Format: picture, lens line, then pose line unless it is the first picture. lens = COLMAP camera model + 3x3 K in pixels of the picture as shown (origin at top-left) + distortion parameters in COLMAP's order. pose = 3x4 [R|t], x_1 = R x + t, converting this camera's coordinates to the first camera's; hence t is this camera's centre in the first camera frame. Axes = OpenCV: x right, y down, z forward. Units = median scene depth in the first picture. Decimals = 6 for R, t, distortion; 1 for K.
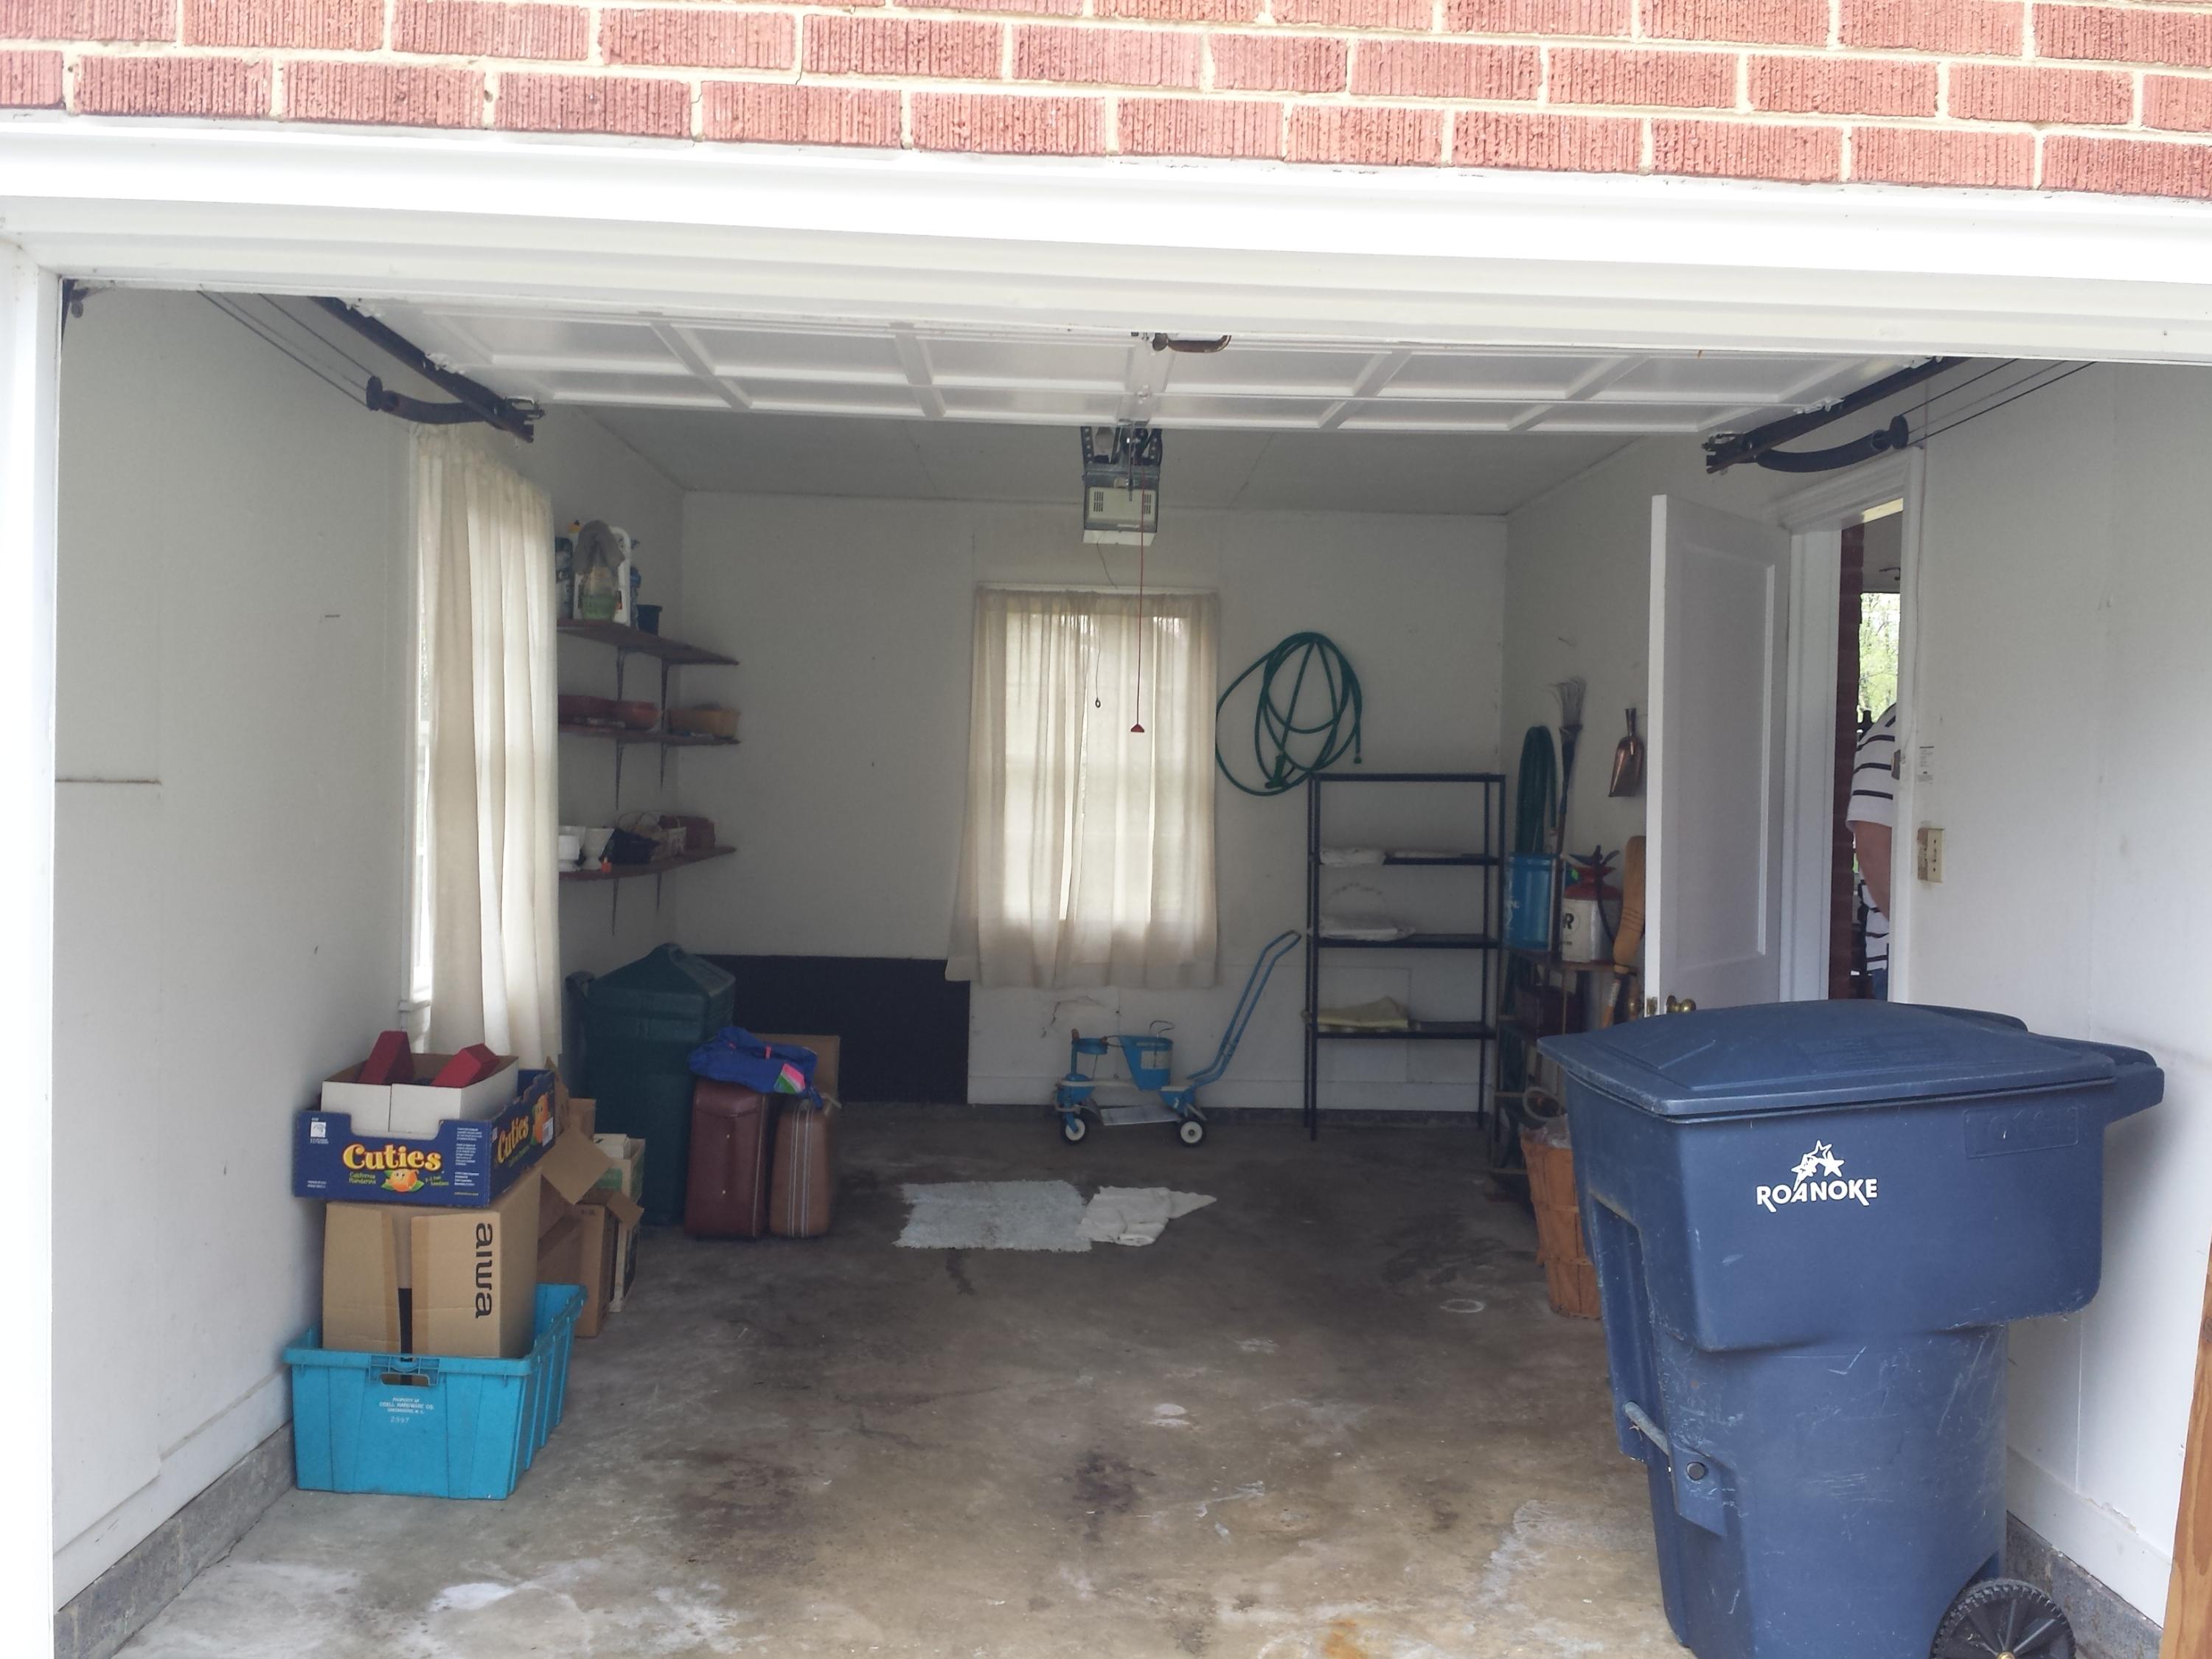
lens RADIAL K [[2048.7, 0, 1106.9], [0, 2048.7, 834.4], [0, 0, 1]] dist [-0.054361, 0.000000]
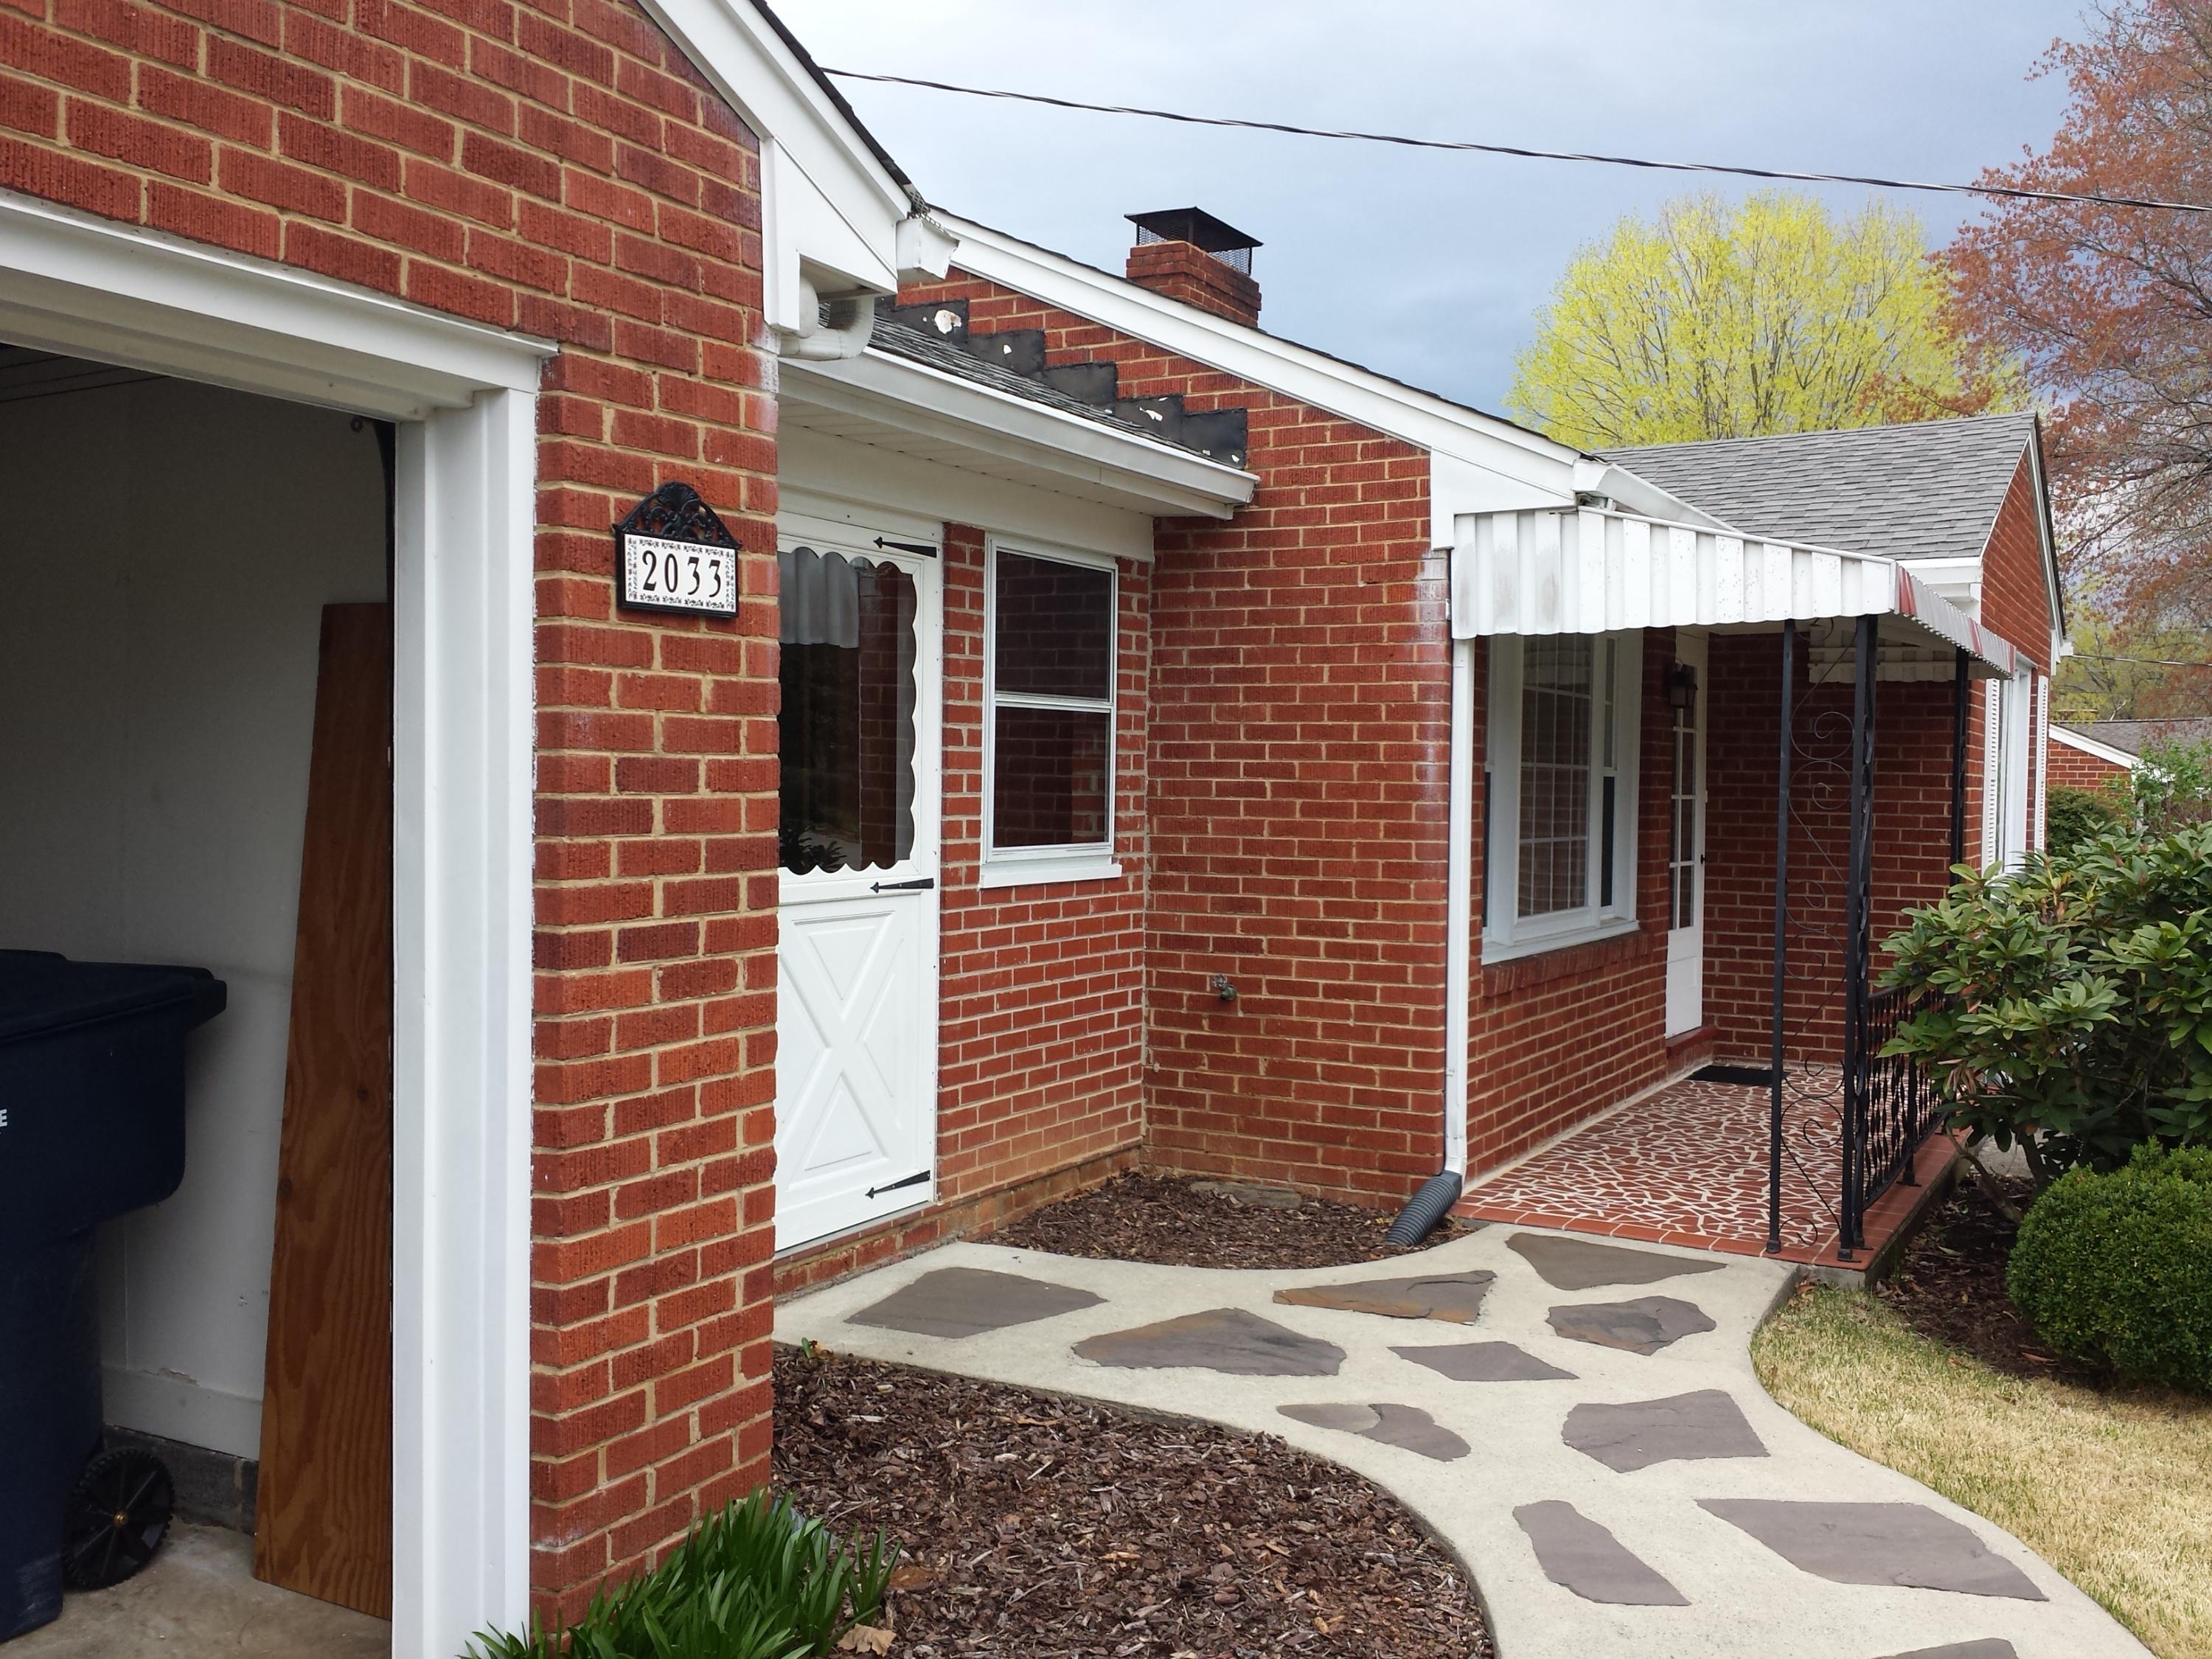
lens RADIAL K [[2048.7, 0, 1103.7], [0, 2048.7, 828.1], [0, 0, 1]] dist [-0.054361, 0.000000]
pose [[0.479170, -0.039845, 0.876817, -0.403492], [0.024958, 0.999184, 0.031767, 0.002299], [-0.877367, 0.006661, 0.479773, -0.043170]]
